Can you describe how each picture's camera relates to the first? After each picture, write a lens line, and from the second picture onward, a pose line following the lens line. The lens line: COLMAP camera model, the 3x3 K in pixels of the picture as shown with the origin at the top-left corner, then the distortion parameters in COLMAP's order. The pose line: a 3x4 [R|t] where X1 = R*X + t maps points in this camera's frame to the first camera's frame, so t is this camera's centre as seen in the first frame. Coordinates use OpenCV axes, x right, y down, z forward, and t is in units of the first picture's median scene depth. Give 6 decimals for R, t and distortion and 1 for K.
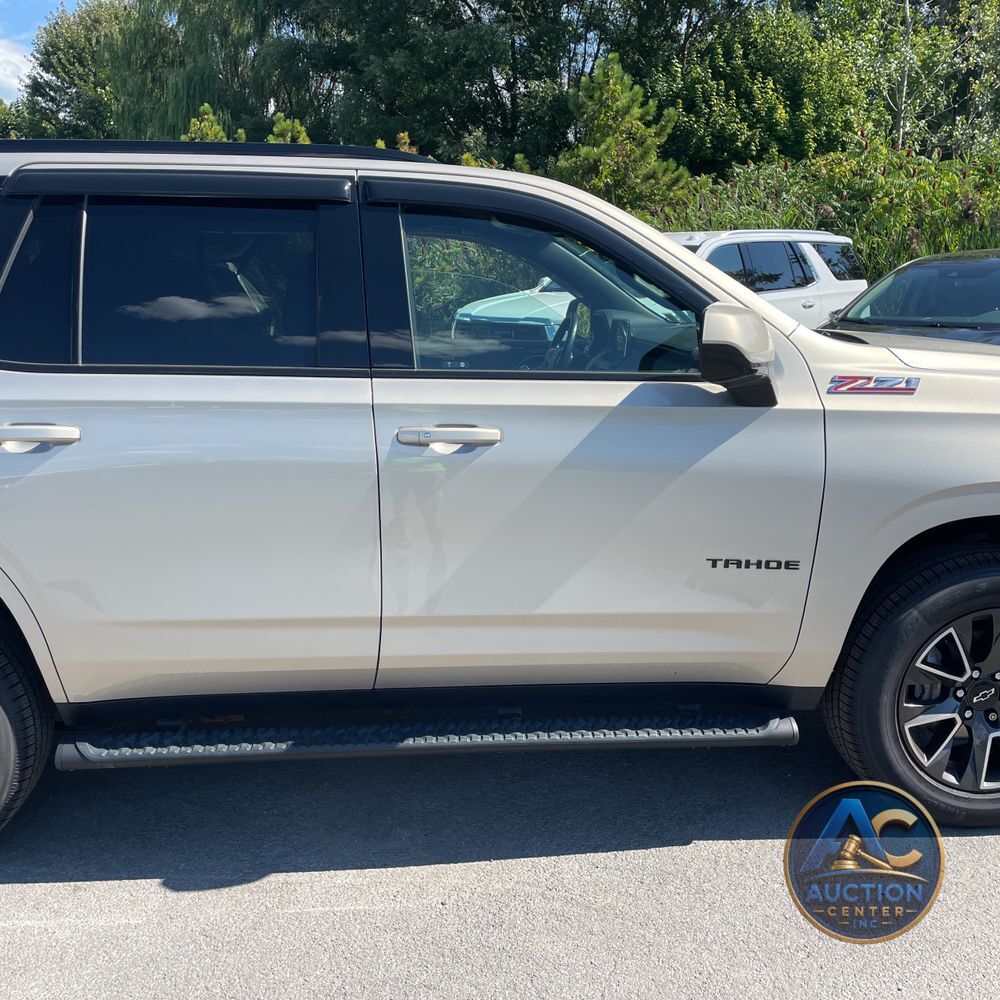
lens RADIAL K [[1005.0, 0, 494.9], [0, 1005.0, 493.6], [0, 0, 1]] dist [0.103264, -0.148342]
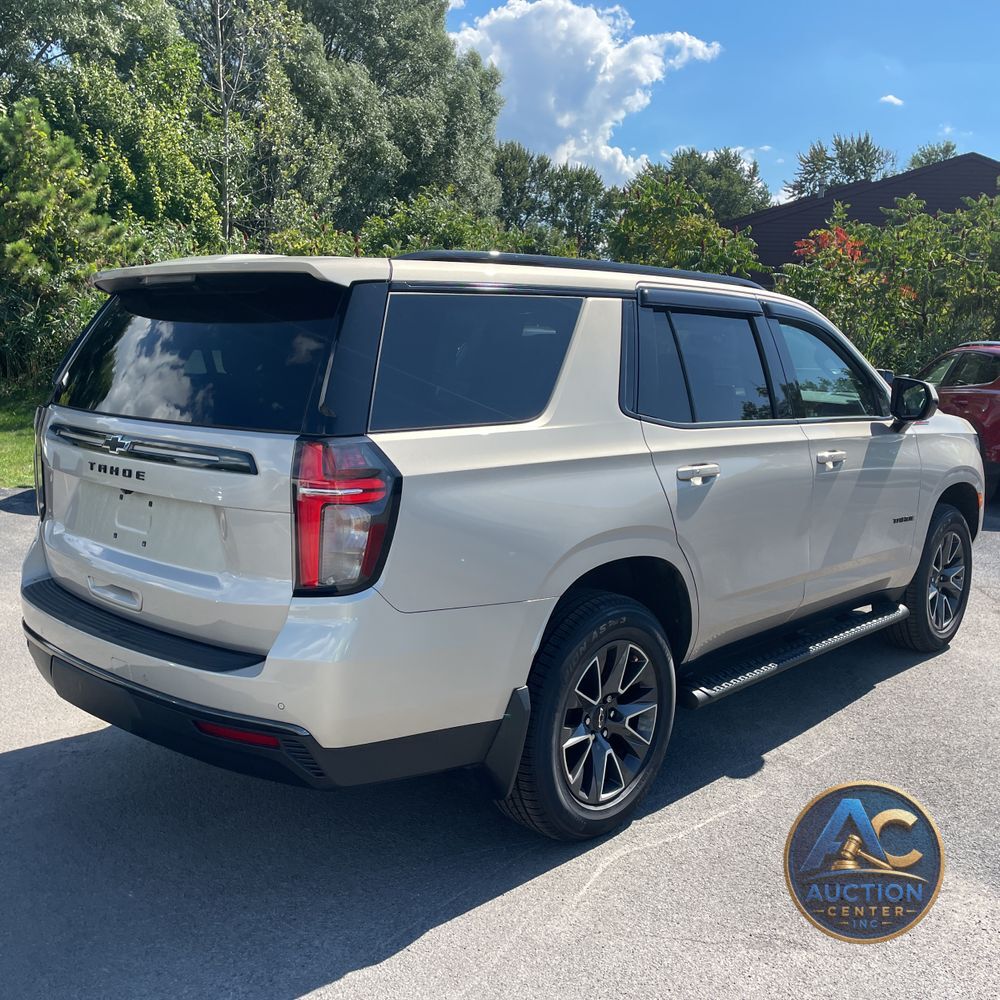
lens RADIAL K [[1005.0, 0, 494.9], [0, 1005.0, 493.6], [0, 0, 1]] dist [0.103264, -0.148342]
pose [[0.740310, -0.078707, 0.667642, -0.238596], [0.110162, 0.993901, -0.004983, -0.007575], [-0.663178, 0.077238, 0.744466, 0.018426]]
